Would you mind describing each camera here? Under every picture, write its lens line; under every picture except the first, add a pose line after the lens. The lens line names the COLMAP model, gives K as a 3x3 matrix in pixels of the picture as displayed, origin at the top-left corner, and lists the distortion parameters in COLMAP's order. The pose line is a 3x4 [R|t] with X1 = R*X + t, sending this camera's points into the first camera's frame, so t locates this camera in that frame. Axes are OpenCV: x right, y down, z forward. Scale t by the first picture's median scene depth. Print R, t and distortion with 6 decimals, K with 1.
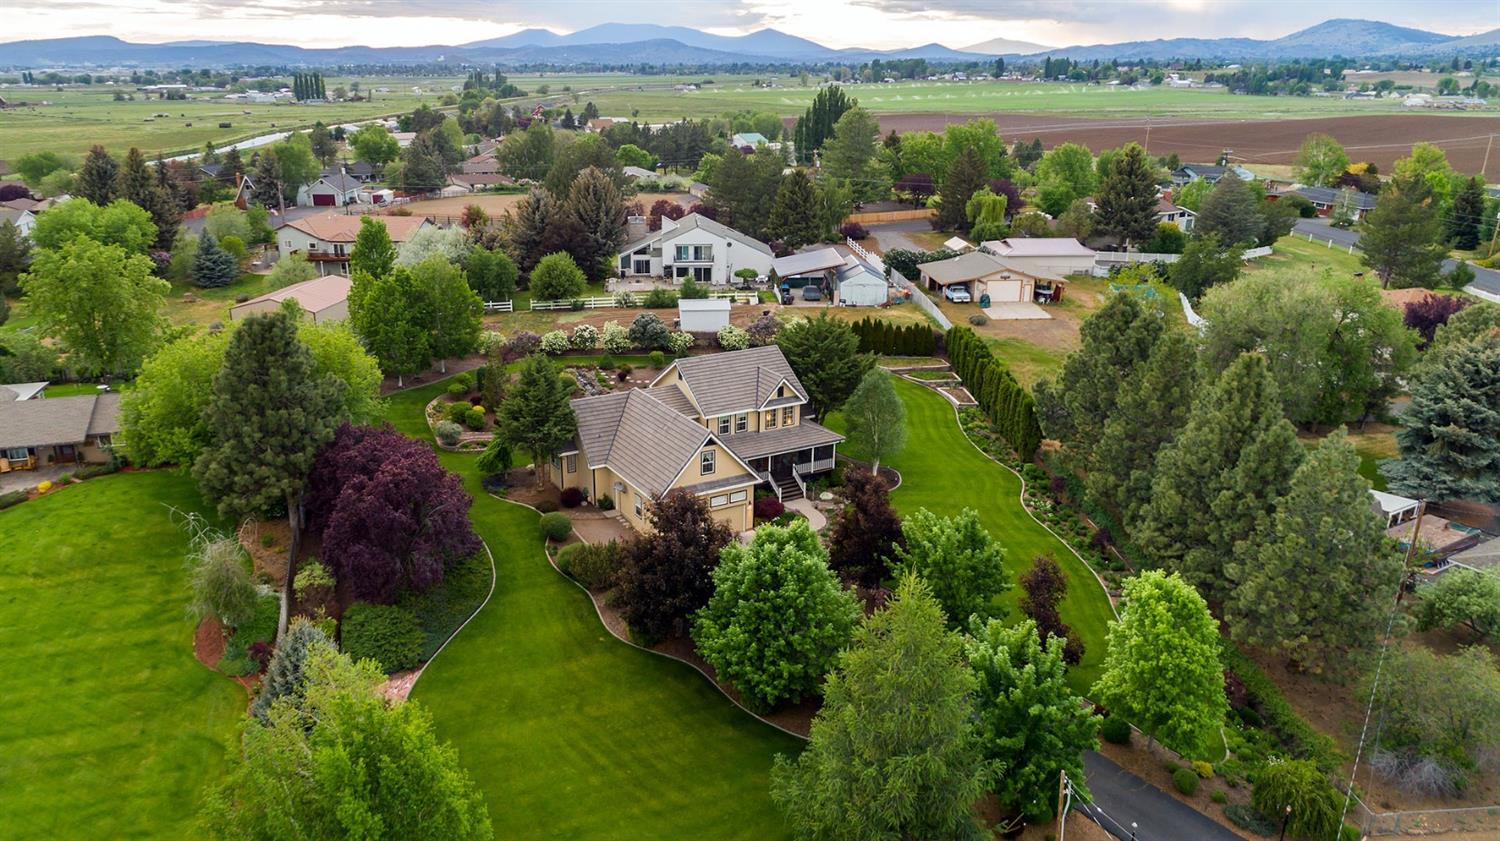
lens RADIAL K [[1078.1, 0, 699.0], [0, 1078.1, 476.0], [0, 0, 1]] dist [-0.004389, 0.001176]
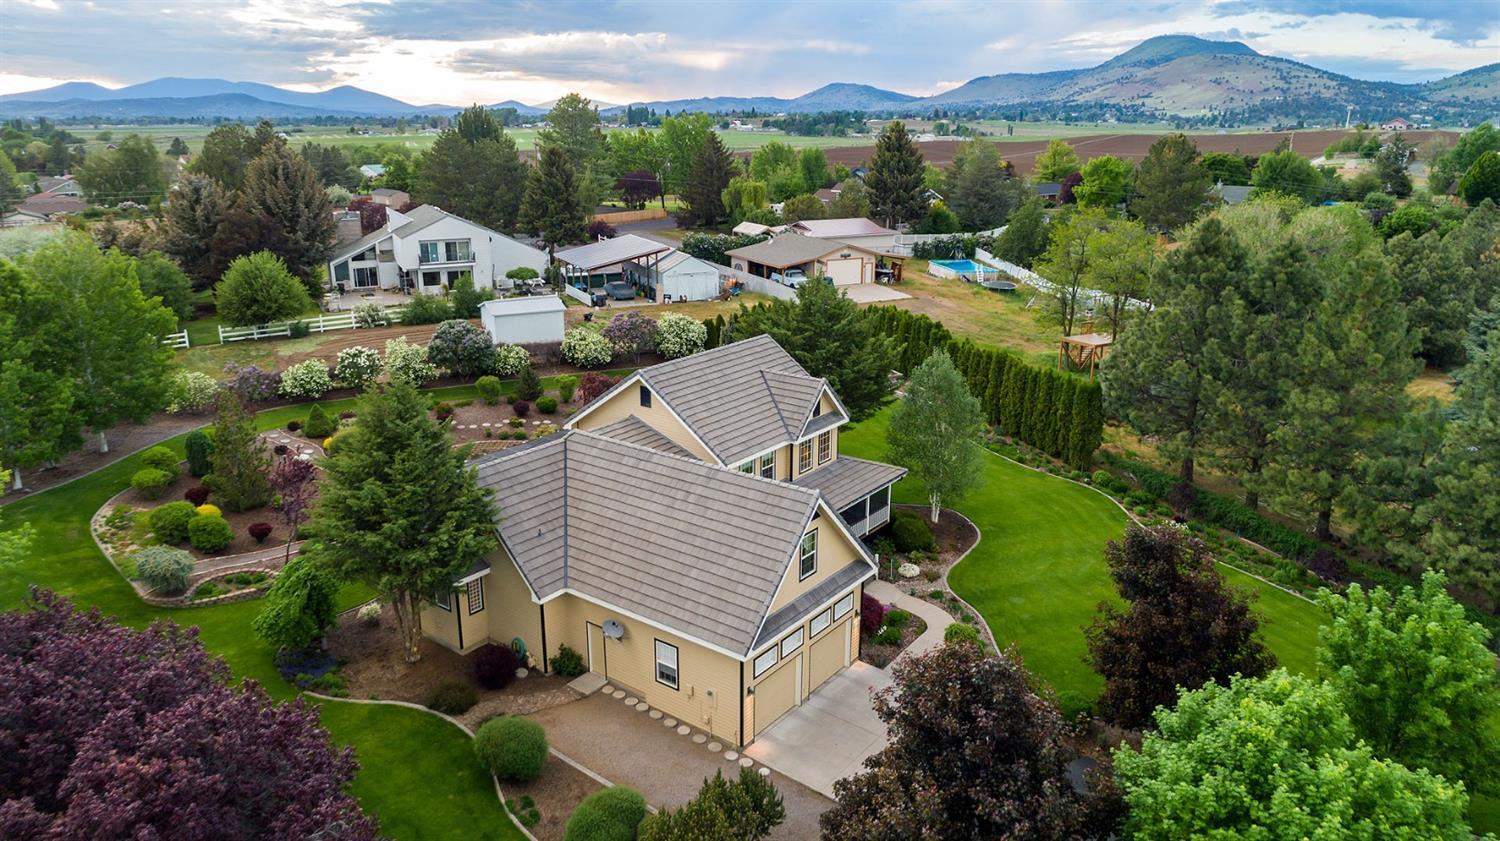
lens RADIAL K [[1007.7, 0, 750.3], [0, 1007.7, 434.1], [0, 0, 1]] dist [-0.009515, 0.006601]
pose [[0.911254, -0.121846, 0.393407, -0.135976], [0.146572, 0.988639, -0.033306, -0.039459], [-0.384879, 0.088013, 0.918761, 0.398271]]
